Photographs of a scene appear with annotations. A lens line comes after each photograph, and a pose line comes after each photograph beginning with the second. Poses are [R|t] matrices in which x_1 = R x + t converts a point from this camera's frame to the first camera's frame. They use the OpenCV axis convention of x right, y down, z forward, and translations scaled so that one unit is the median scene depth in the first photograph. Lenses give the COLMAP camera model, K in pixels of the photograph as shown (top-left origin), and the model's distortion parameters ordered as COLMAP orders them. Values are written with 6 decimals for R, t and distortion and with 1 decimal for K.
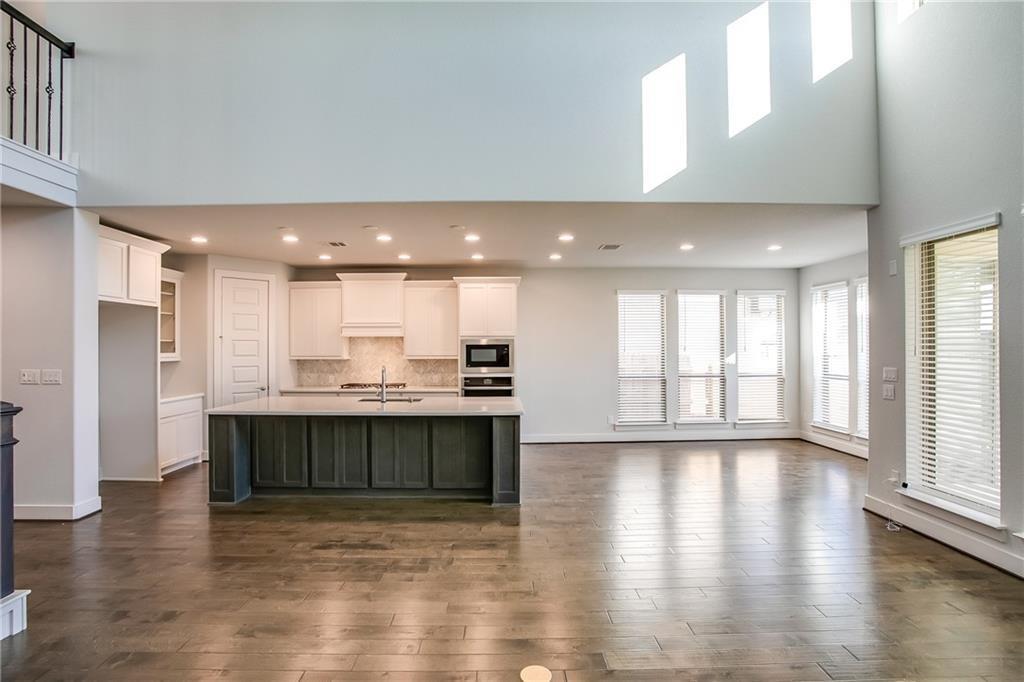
lens RADIAL K [[498.0, 0, 502.4], [0, 498.0, 349.0], [0, 0, 1]] dist [-0.054337, 0.000674]
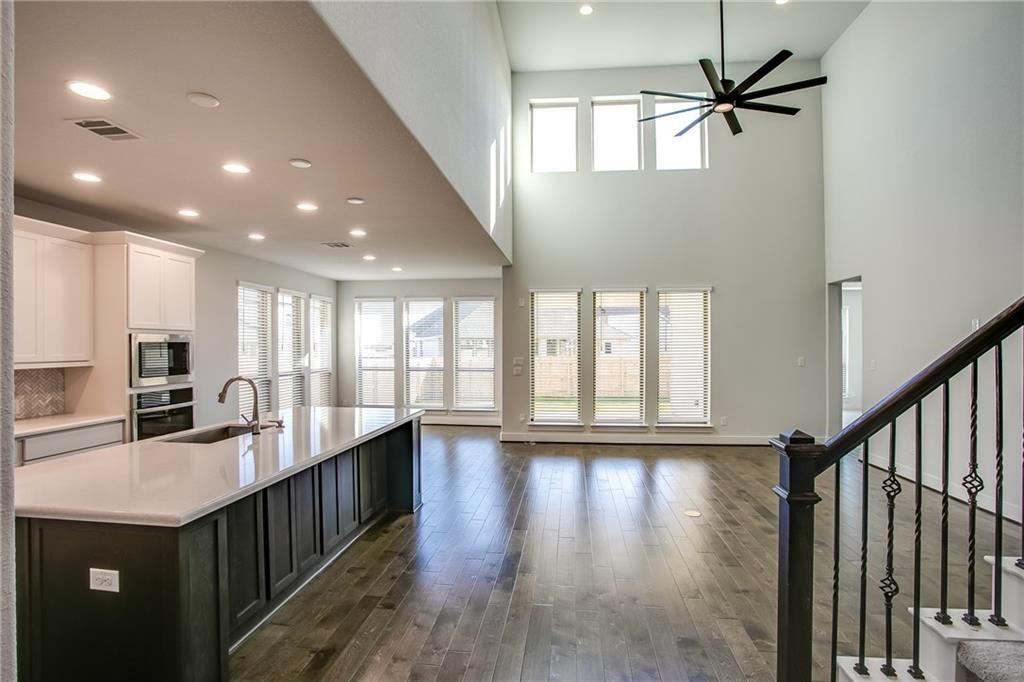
lens RADIAL K [[501.2, 0, 510.1], [0, 501.2, 344.9], [0, 0, 1]] dist [-0.076872, 0.030861]
pose [[0.124190, 0.002890, 0.992254, -0.622300], [0.003346, 0.999989, -0.003331, -0.001677], [-0.992253, 0.003734, 0.124179, 0.461272]]
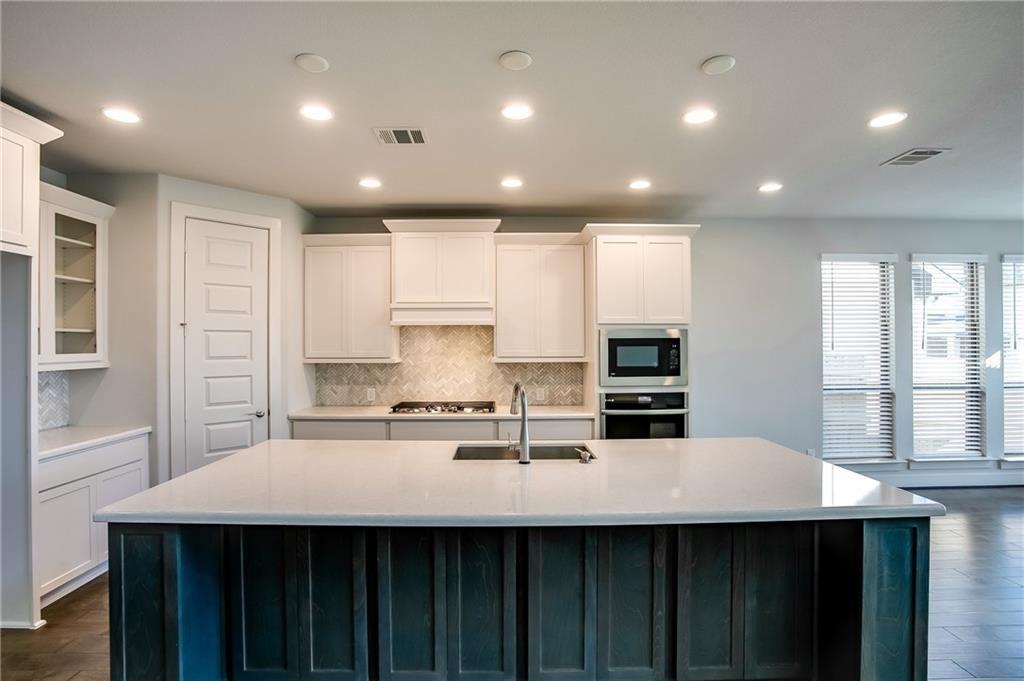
lens RADIAL K [[501.2, 0, 510.1], [0, 501.2, 344.4], [0, 0, 1]] dist [-0.076872, 0.030861]
pose [[0.999957, -0.000365, 0.009298, -0.195032], [0.000384, 0.999998, -0.002036, -0.000465], [-0.009297, 0.002040, 0.999955, 0.412700]]
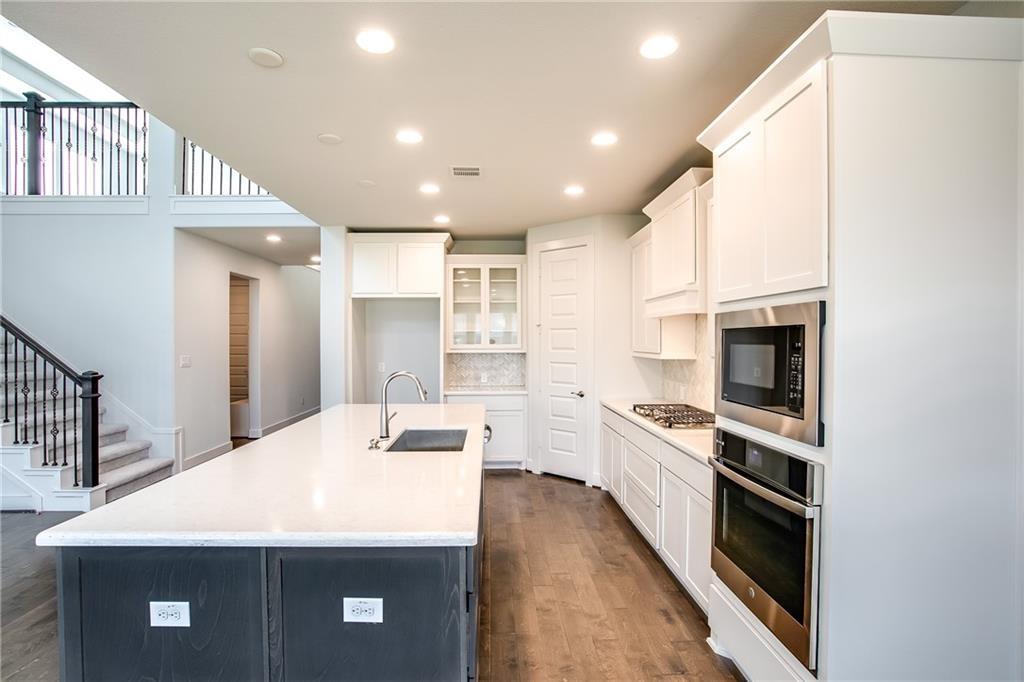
lens RADIAL K [[501.2, 0, 510.1], [0, 501.2, 344.9], [0, 0, 1]] dist [-0.076872, 0.030861]
pose [[0.030269, 0.012858, -0.999459, 0.241916], [-0.000351, 0.999917, 0.012854, -0.002416], [0.999542, -0.000039, 0.030271, 0.857755]]
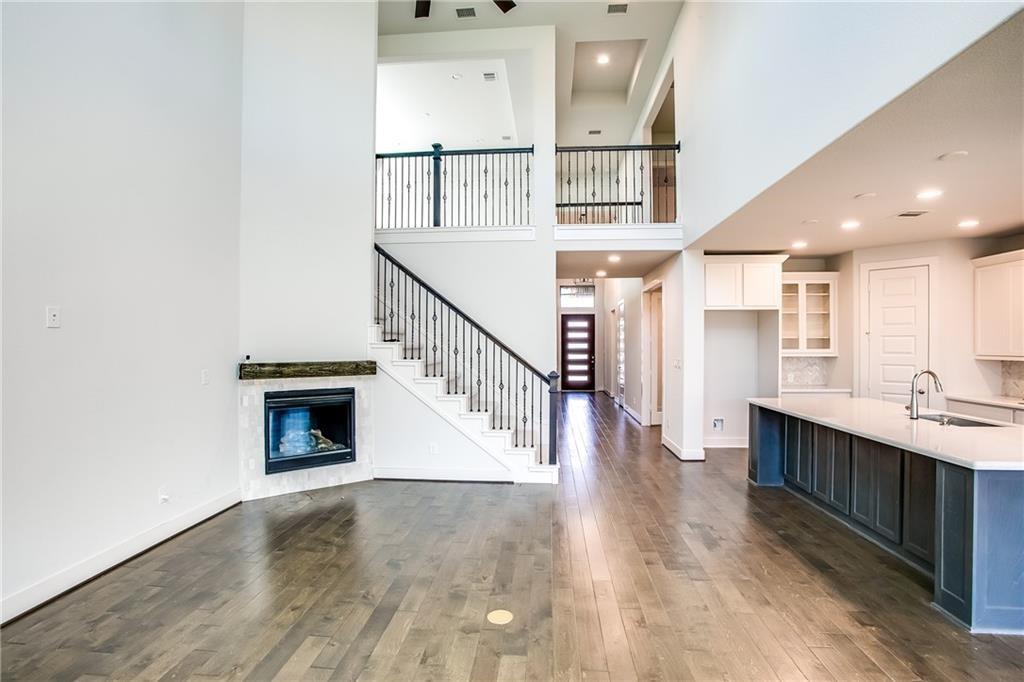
lens RADIAL K [[501.2, 0, 510.1], [0, 501.2, 344.9], [0, 0, 1]] dist [-0.076872, 0.030861]
pose [[-0.085212, 0.003282, -0.996357, 0.403239], [0.000747, 0.999995, 0.003230, -0.004458], [0.996363, -0.000469, -0.085214, 0.351832]]
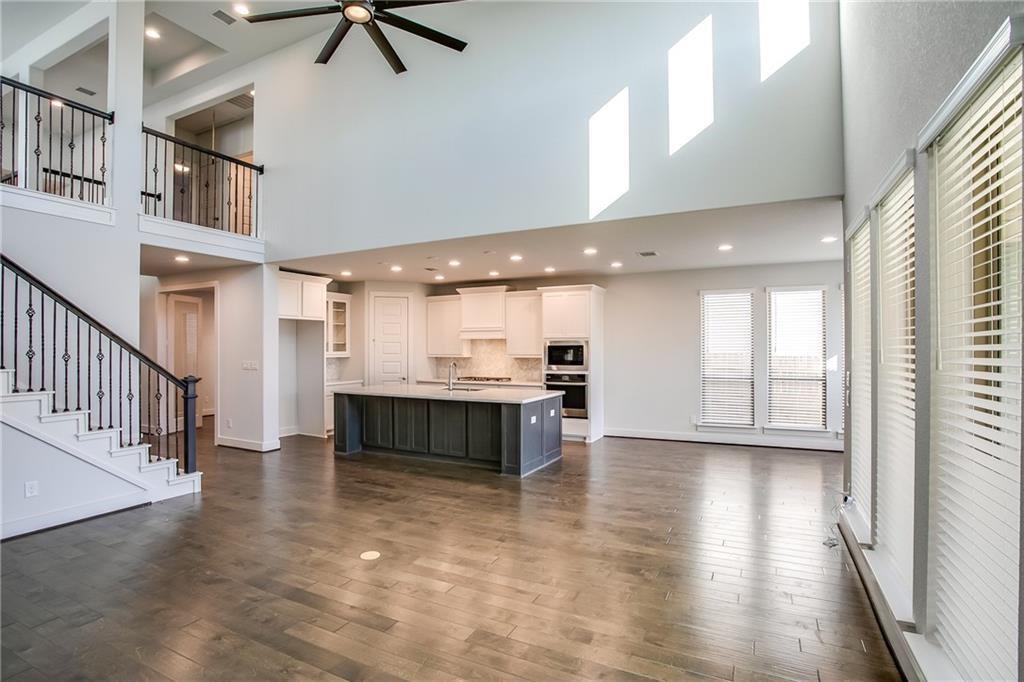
lens RADIAL K [[501.2, 0, 510.1], [0, 501.2, 344.9], [0, 0, 1]] dist [-0.076872, 0.030861]
pose [[0.890195, -0.000532, -0.455580, 0.380024], [-0.001740, 0.999988, -0.004567, -0.004675], [0.455577, 0.004858, 0.890183, -0.074357]]
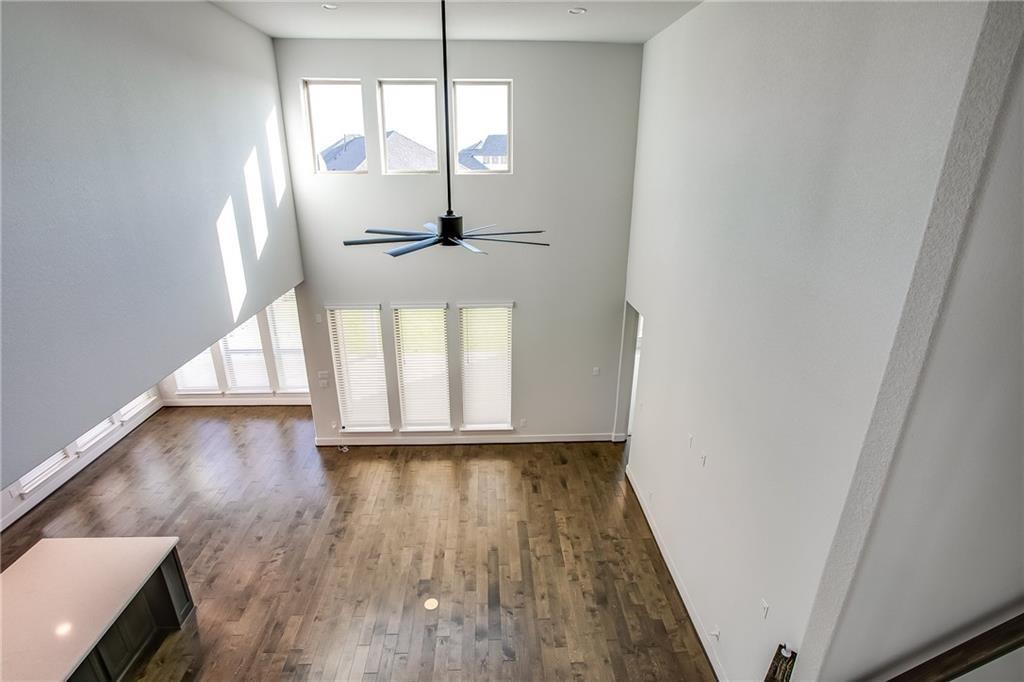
lens RADIAL K [[501.2, 0, 510.1], [0, 501.2, 344.9], [0, 0, 1]] dist [-0.076872, 0.030861]
pose [[-0.044553, -0.346816, 0.936874, -0.532711], [-0.000341, 0.937811, 0.347146, -0.403948], [-0.999007, 0.015147, -0.041901, 0.219341]]
